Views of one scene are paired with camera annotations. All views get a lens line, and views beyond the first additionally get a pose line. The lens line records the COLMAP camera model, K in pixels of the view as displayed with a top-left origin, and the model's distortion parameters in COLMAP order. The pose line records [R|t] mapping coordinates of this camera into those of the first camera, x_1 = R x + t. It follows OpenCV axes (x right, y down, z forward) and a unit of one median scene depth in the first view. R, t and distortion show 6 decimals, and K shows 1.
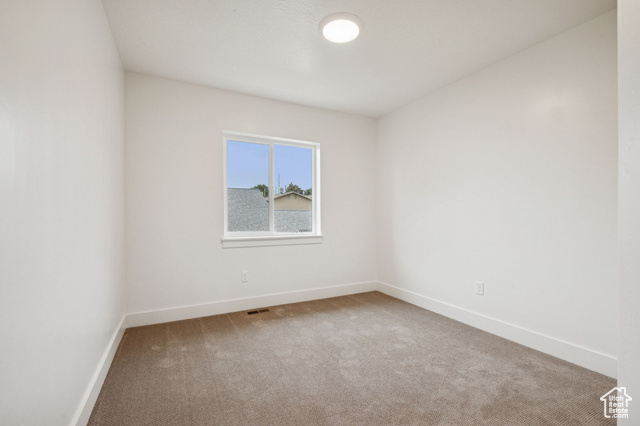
lens RADIAL K [[291.2, 0, 320.0], [0, 291.2, 213.0], [0, 0, 1]] dist [0.000317, -0.000100]
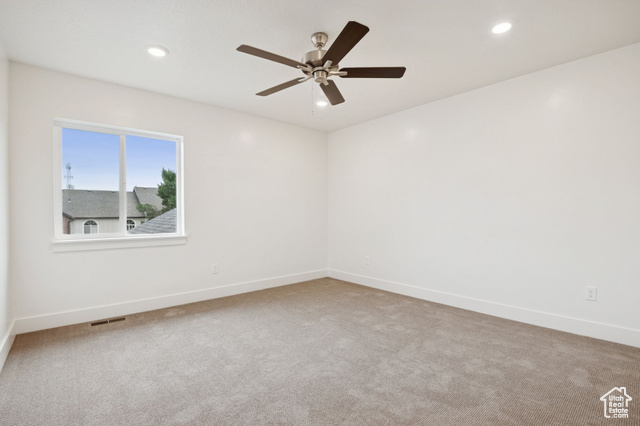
lens RADIAL K [[249.7, 0, 318.1], [0, 249.7, 215.9], [0, 0, 1]] dist [-0.036305, 0.000086]
pose [[0.988724, -0.007772, 0.149545, 0.300495], [0.005404, 0.999854, 0.016239, 0.002817], [-0.149650, -0.015248, 0.988622, 0.158415]]
